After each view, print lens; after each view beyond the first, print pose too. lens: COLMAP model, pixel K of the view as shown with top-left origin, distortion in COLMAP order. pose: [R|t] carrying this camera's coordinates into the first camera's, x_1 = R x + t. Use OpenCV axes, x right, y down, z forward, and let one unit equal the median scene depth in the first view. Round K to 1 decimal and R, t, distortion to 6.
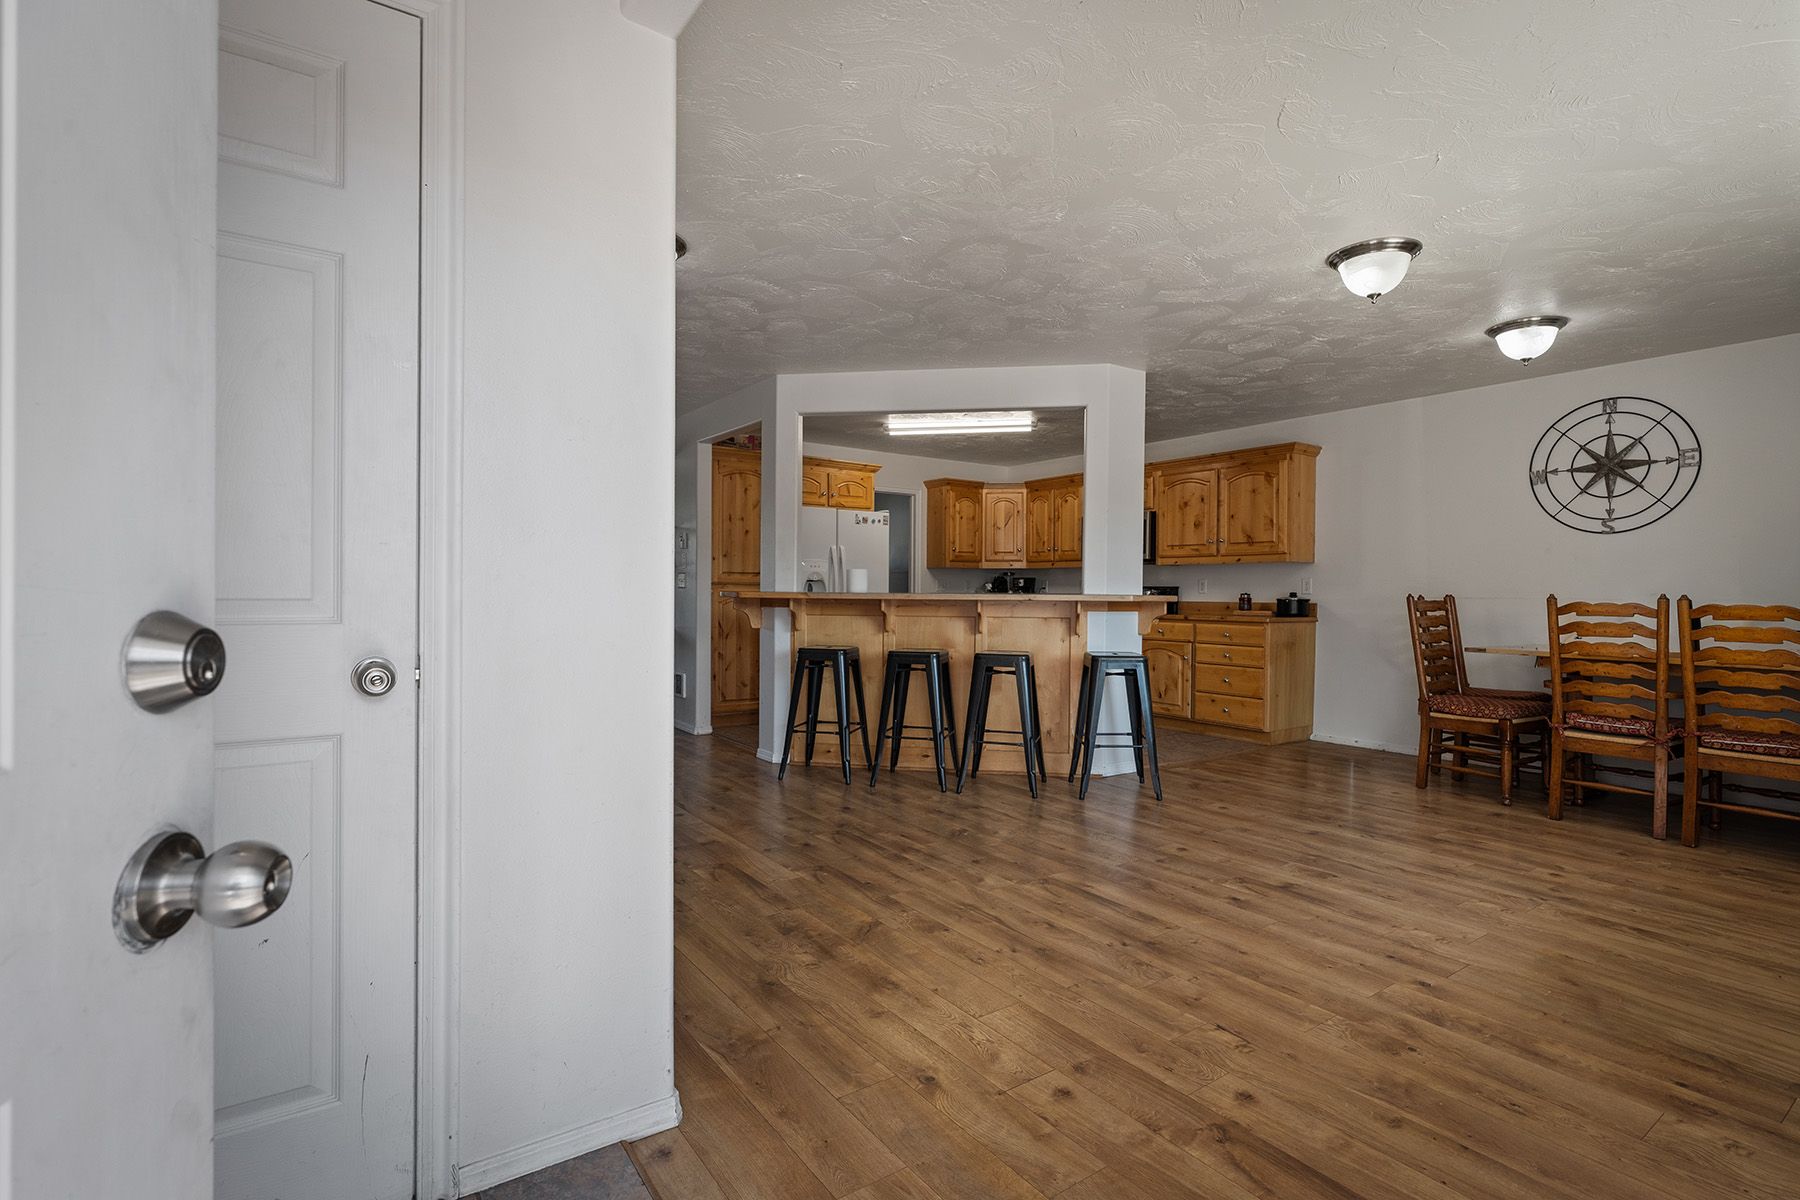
lens RADIAL K [[854.5, 0, 903.3], [0, 854.5, 595.9], [0, 0, 1]] dist [-0.002216, 0.000137]
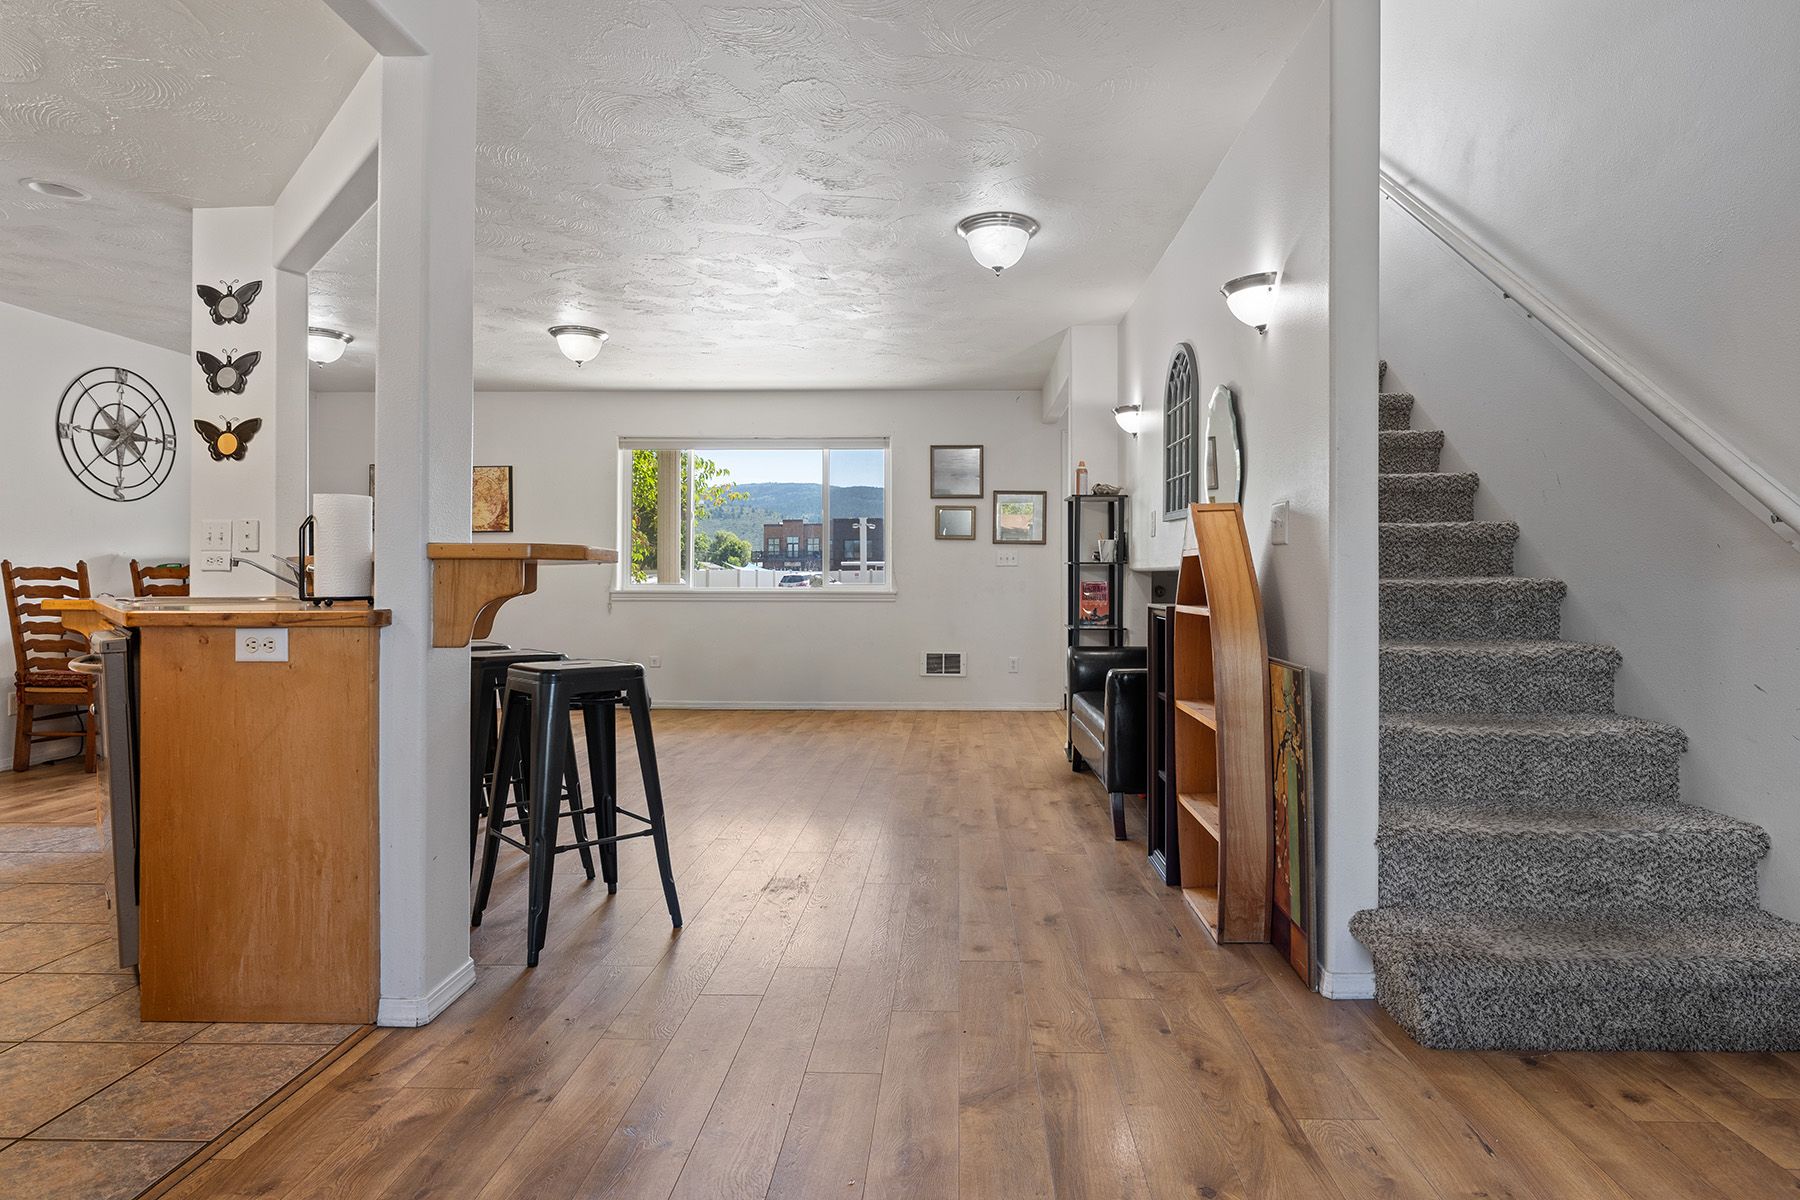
lens RADIAL K [[948.9, 0, 940.4], [0, 948.9, 573.4], [0, 0, 1]] dist [-0.004874, 0.000612]
pose [[-0.802631, -0.005326, 0.596452, -0.633431], [-0.005152, 0.999985, 0.001996, 0.005622], [-0.596454, -0.001471, -0.802646, 1.325781]]
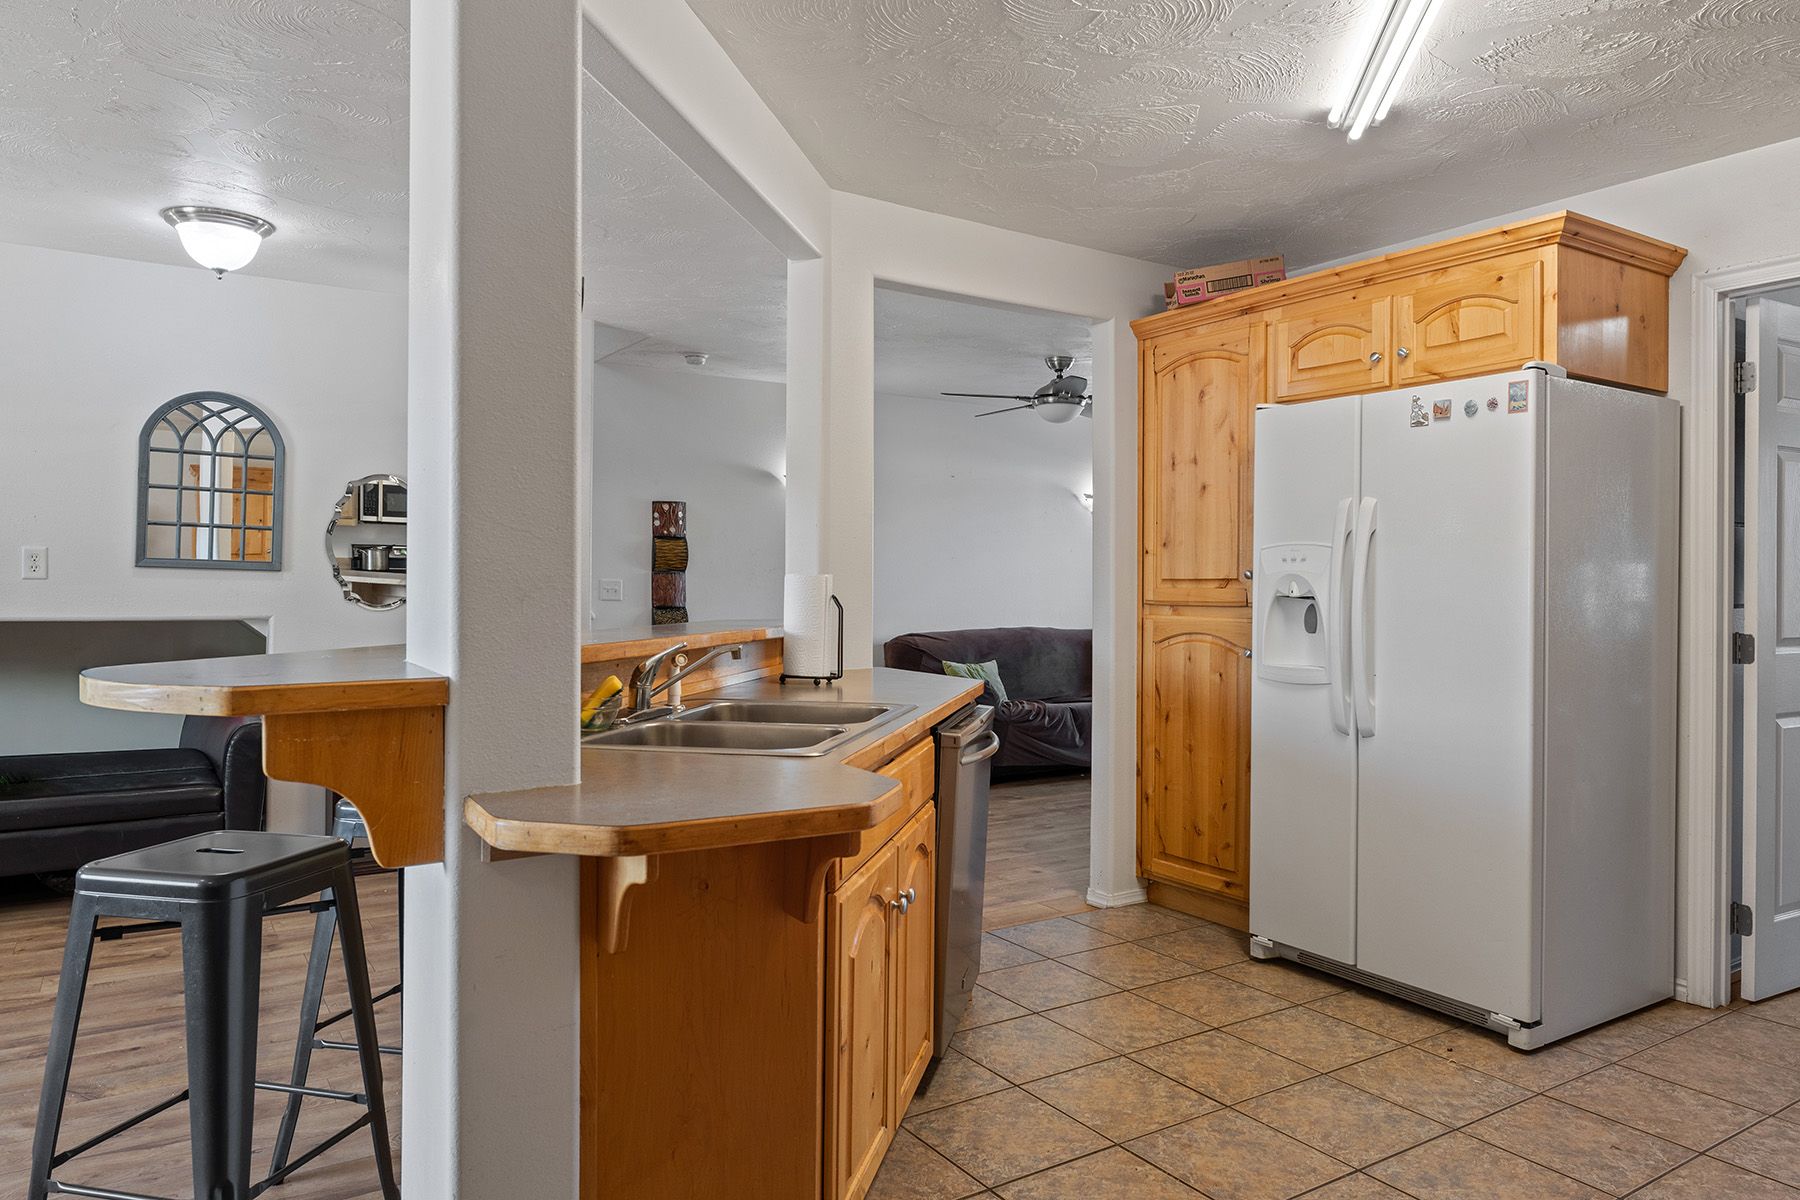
lens RADIAL K [[1174.7, 0, 901.2], [0, 1174.7, 588.0], [0, 0, 1]] dist [0.002124, 0.001185]
pose [[-0.038461, -0.005452, -0.999245, 0.593687], [-0.011980, 0.999916, -0.004994, -0.024299], [0.999188, 0.011779, -0.038523, 1.181130]]
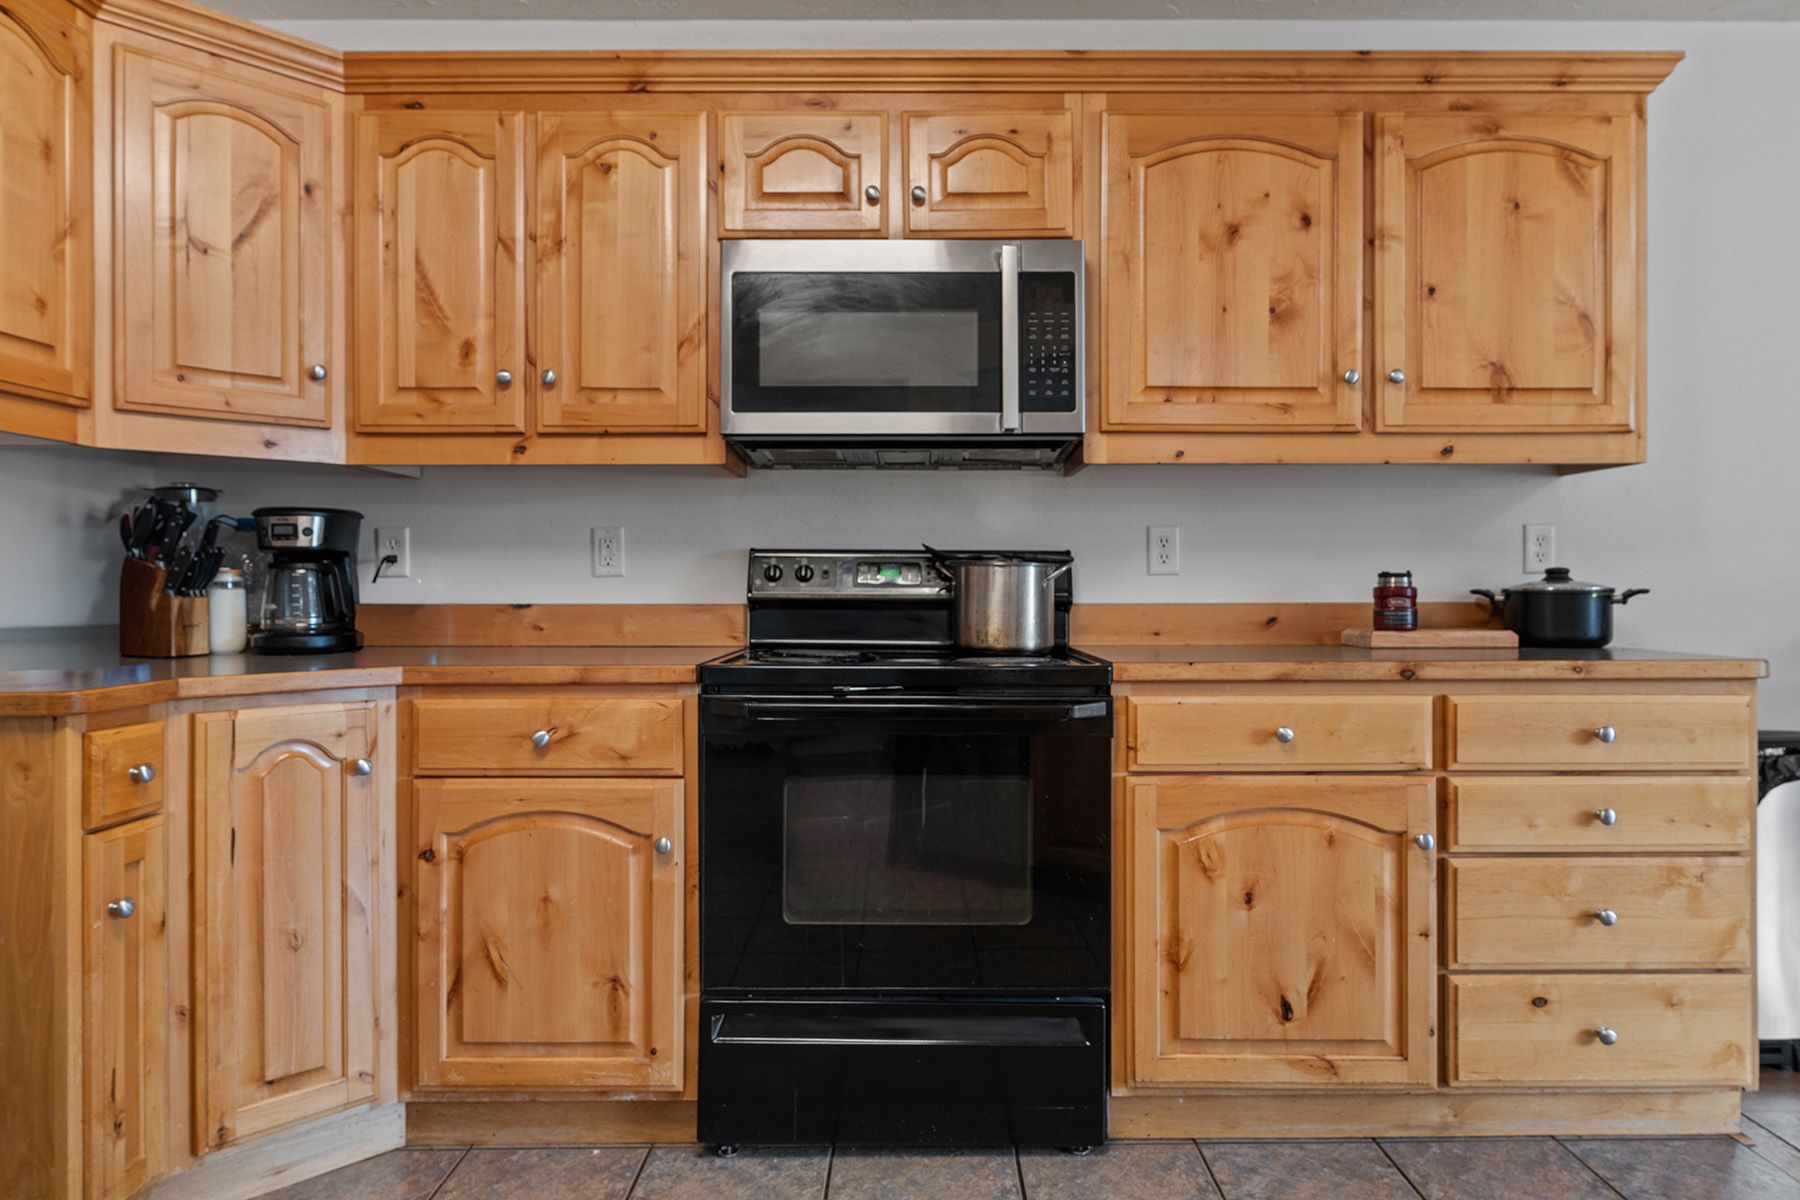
lens RADIAL K [[1099.2, 0, 923.4], [0, 1099.2, 586.4], [0, 0, 1]] dist [-0.004268, 0.000512]
pose [[0.572382, -0.008292, 0.819945, 0.000350], [0.010793, 0.999938, 0.002578, -0.001062], [-0.819916, 0.007374, 0.572436, 1.244478]]
